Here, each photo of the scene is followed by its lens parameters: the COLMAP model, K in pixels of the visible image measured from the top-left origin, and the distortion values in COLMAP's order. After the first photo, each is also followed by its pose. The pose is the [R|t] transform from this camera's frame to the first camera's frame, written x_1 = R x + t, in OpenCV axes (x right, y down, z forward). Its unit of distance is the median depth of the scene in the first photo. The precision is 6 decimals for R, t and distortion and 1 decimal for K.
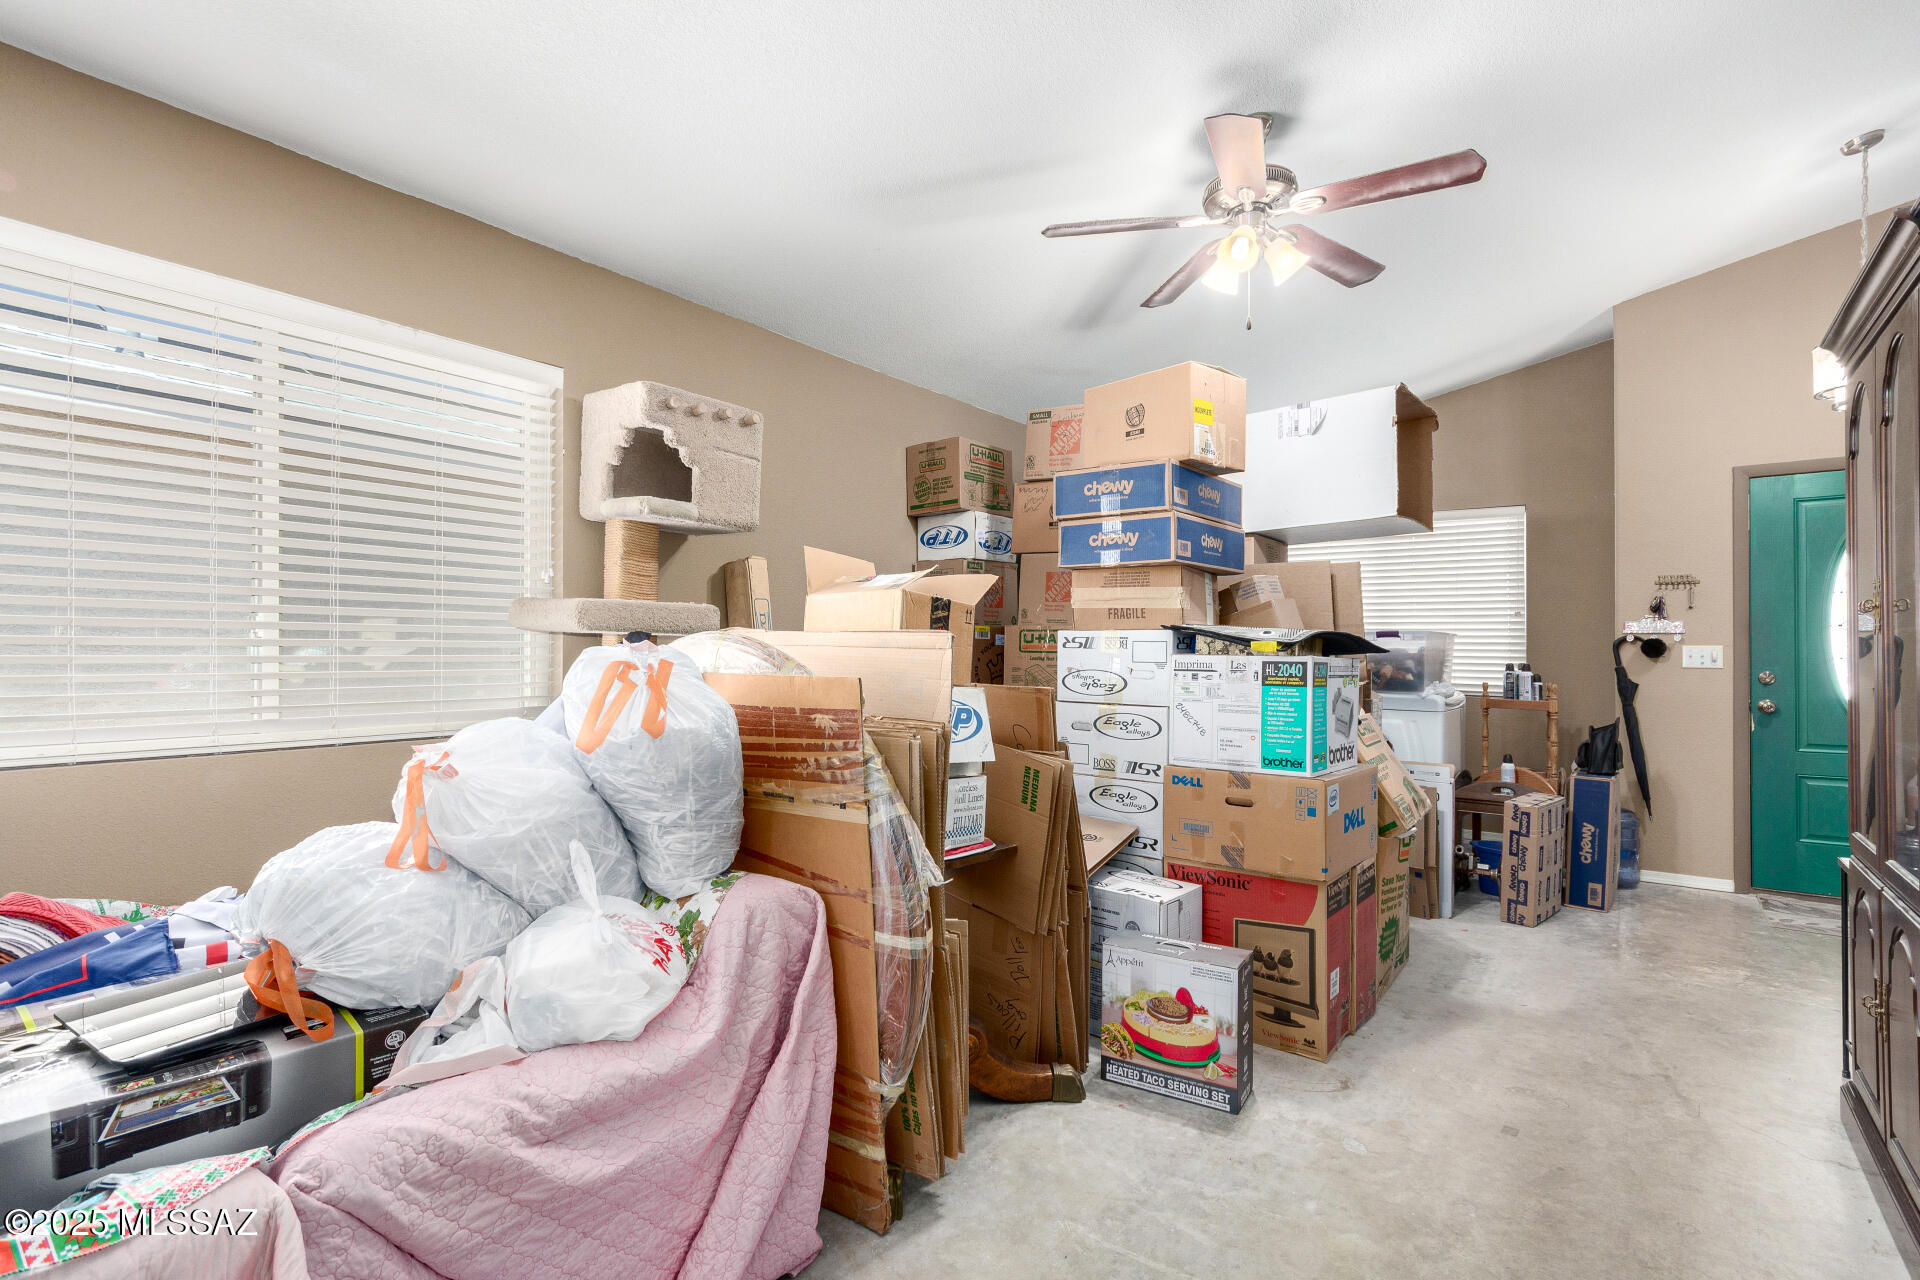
lens RADIAL K [[898.8, 0, 973.1], [0, 898.8, 646.5], [0, 0, 1]] dist [0.009061, 0.000123]
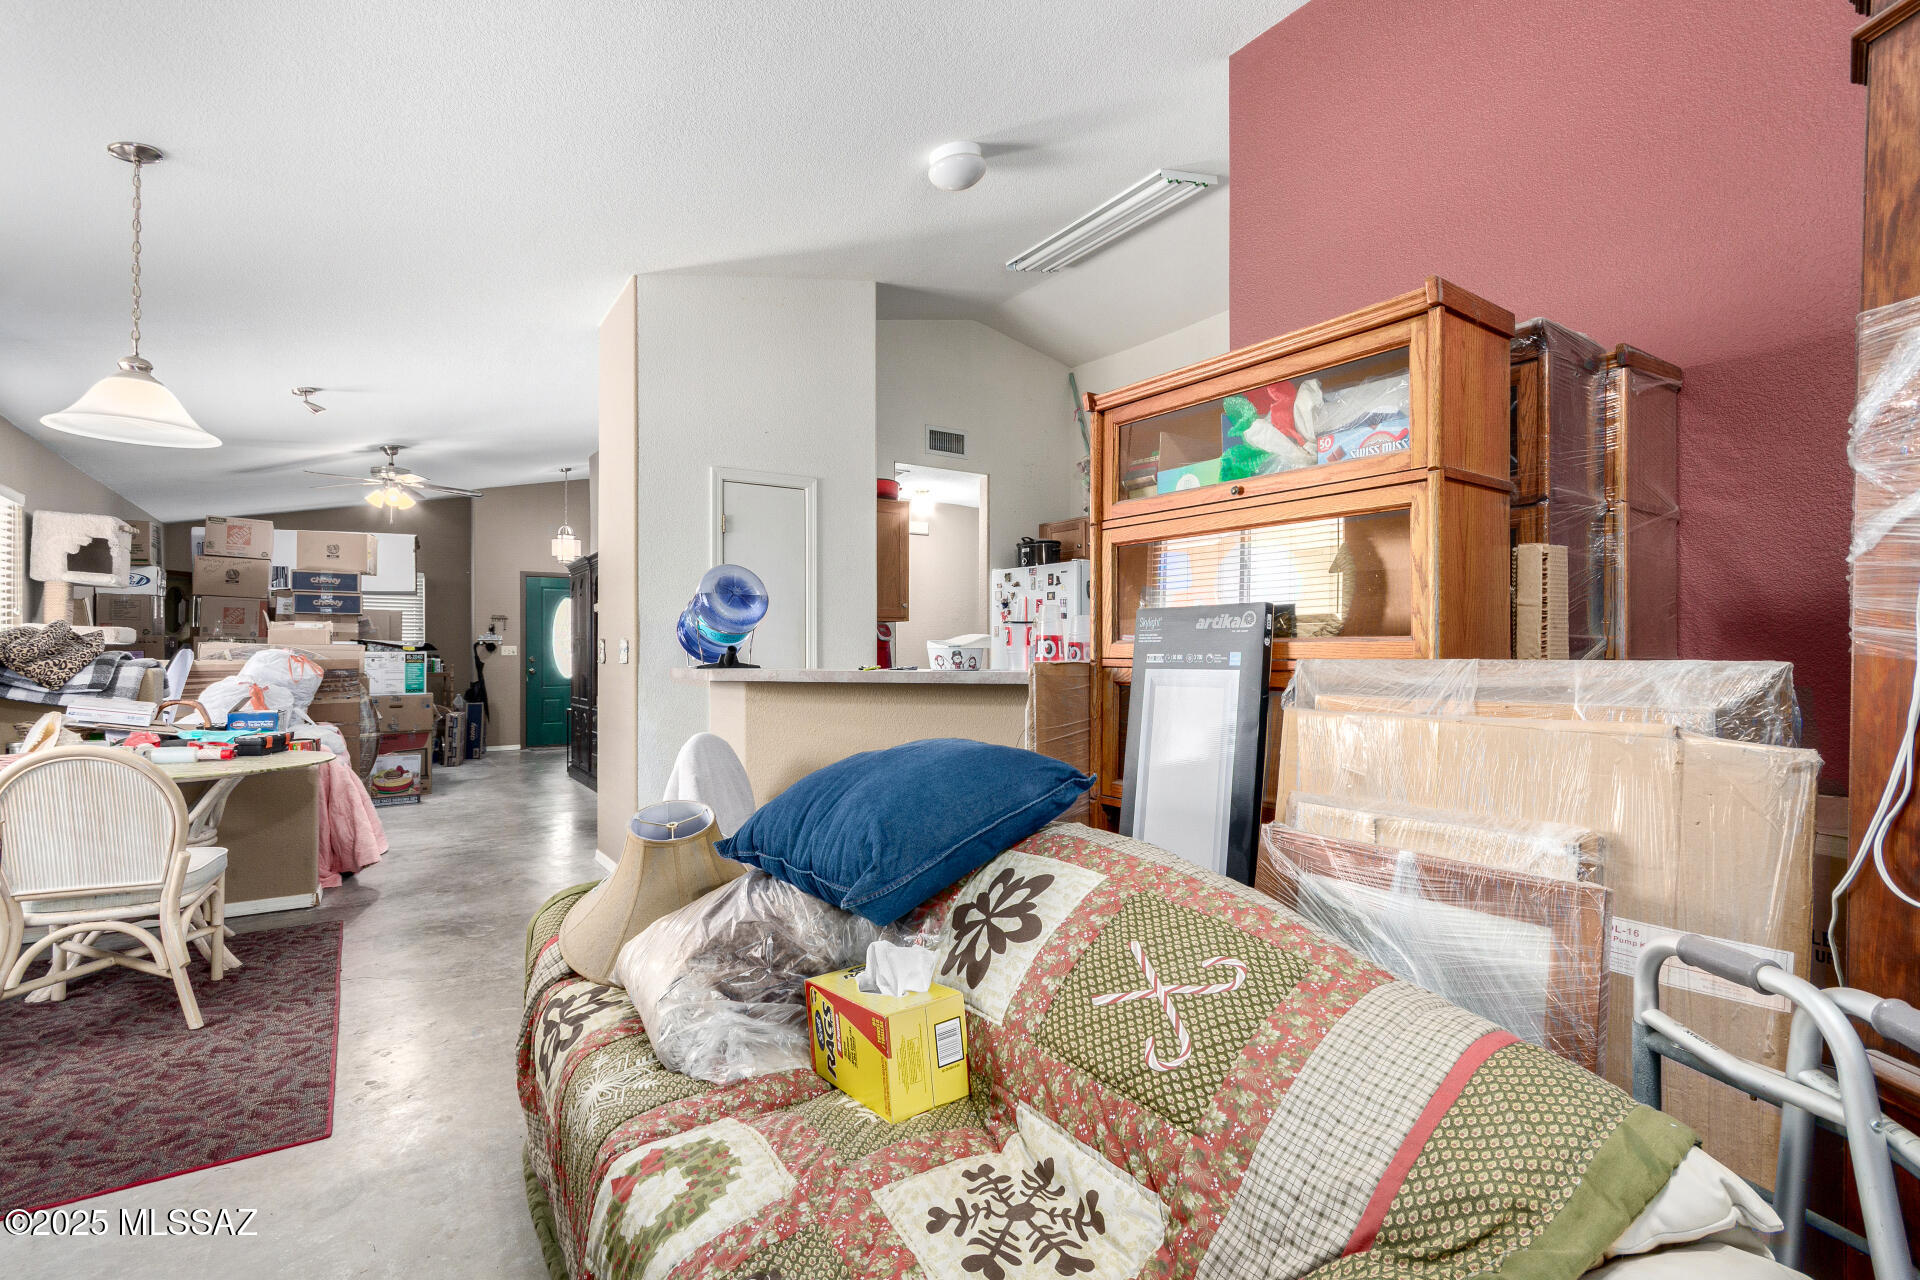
lens RADIAL K [[898.8, 0, 973.1], [0, 898.8, 646.5], [0, 0, 1]] dist [0.009061, 0.000123]
pose [[0.326501, -0.004364, 0.945187, -1.307794], [-0.000899, 0.999987, 0.004928, -0.015926], [-0.945197, -0.002458, 0.326493, -1.165708]]
